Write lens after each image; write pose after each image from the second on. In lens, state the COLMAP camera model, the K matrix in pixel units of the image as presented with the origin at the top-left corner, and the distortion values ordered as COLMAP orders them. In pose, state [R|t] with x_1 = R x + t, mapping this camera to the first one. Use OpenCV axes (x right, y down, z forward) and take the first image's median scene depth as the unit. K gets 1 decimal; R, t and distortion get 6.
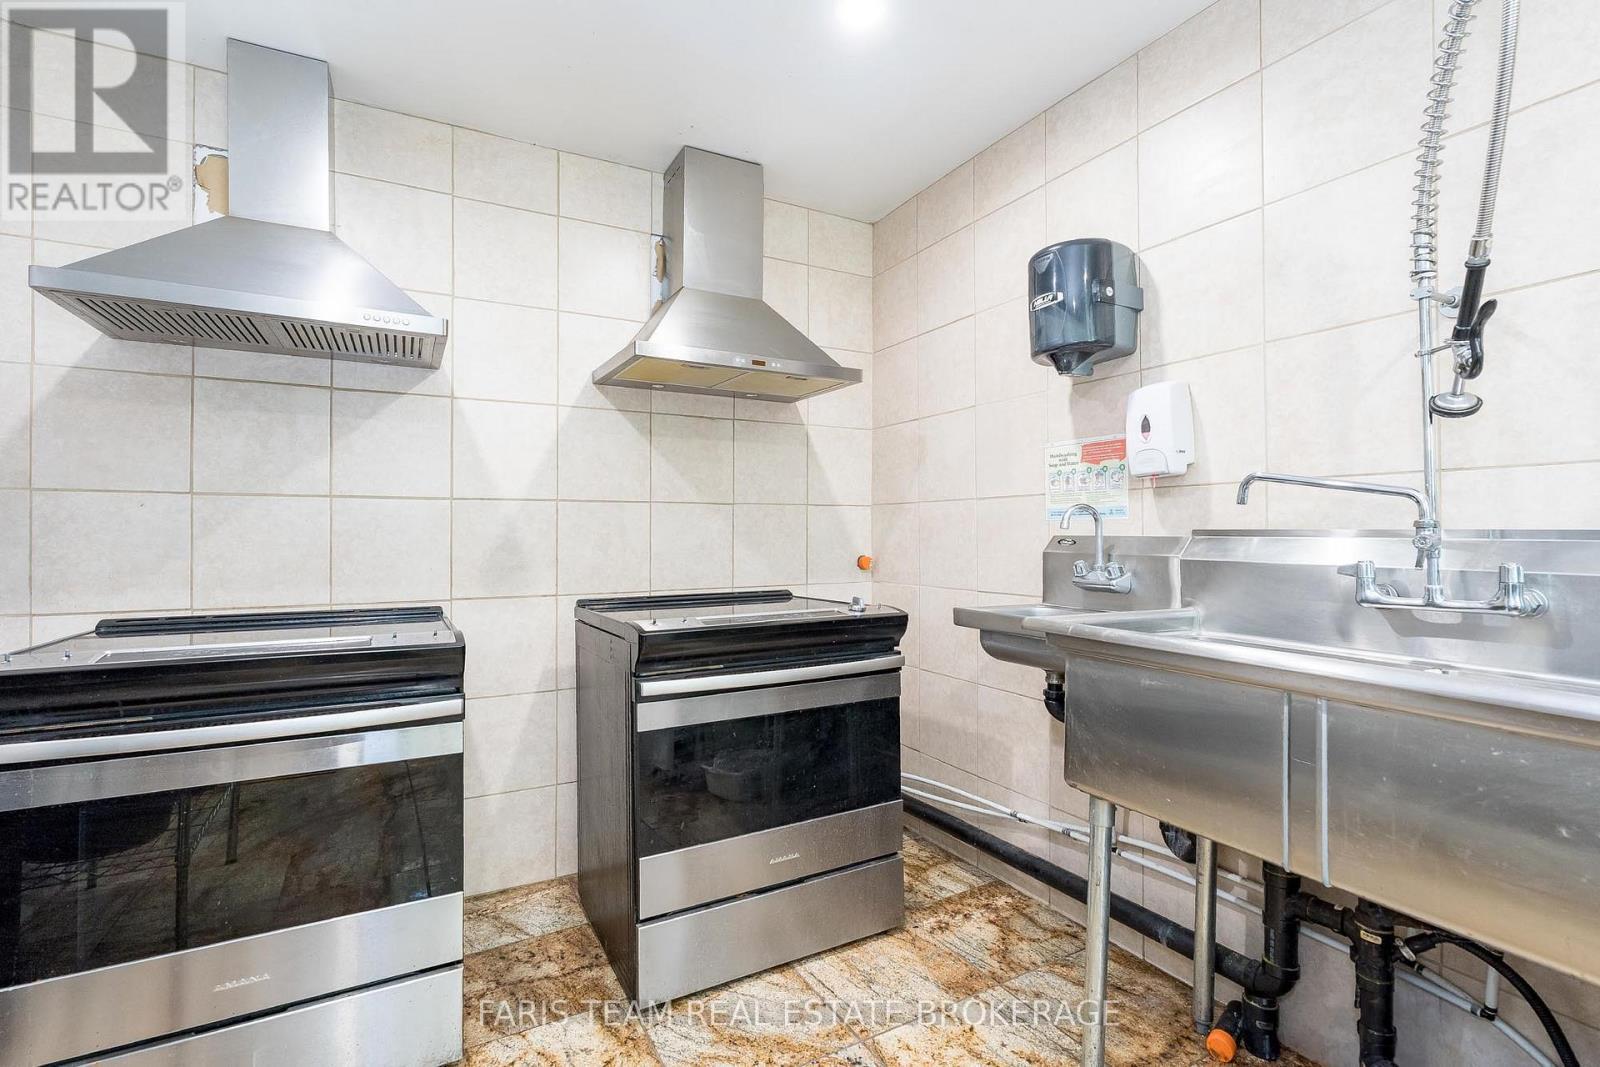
lens RADIAL K [[738.1, 0, 809.2], [0, 738.1, 526.0], [0, 0, 1]] dist [-0.001245, 0.000165]
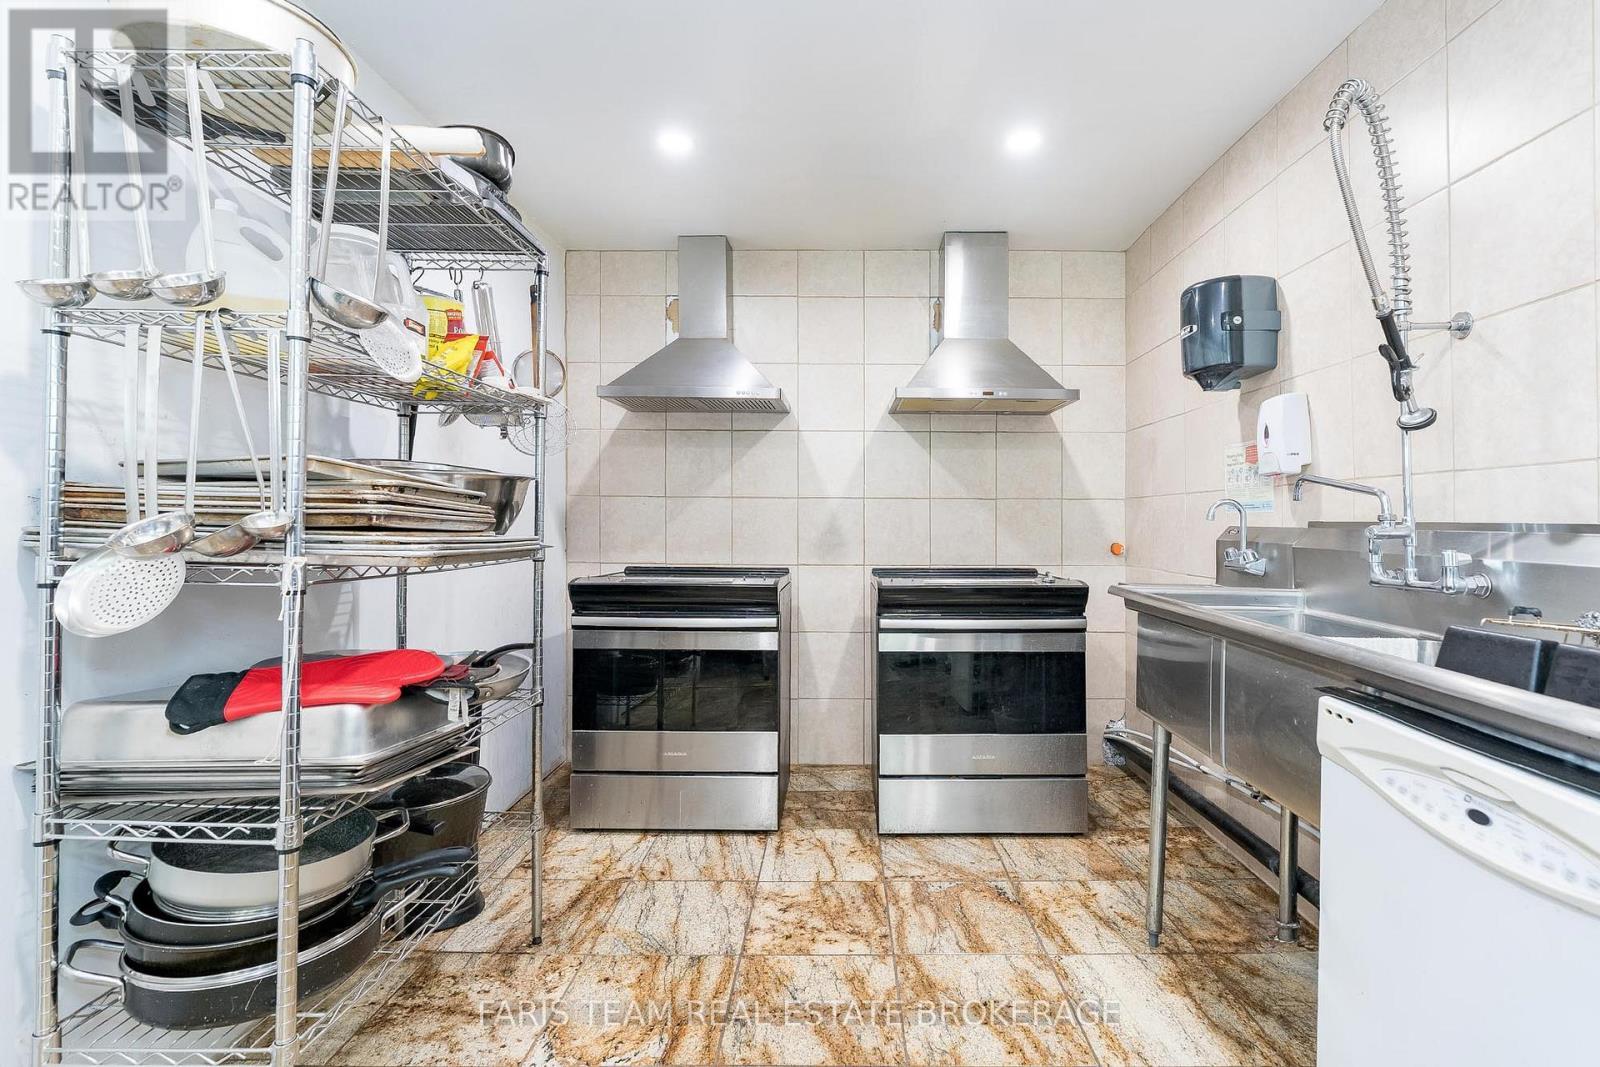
lens RADIAL K [[738.1, 0, 809.2], [0, 738.1, 526.0], [0, 0, 1]] dist [-0.001245, 0.000165]
pose [[0.852047, 0.010489, -0.523360, 0.373215], [-0.002671, 0.999873, 0.015690, -0.003569], [0.523459, -0.011971, 0.851967, -0.315108]]
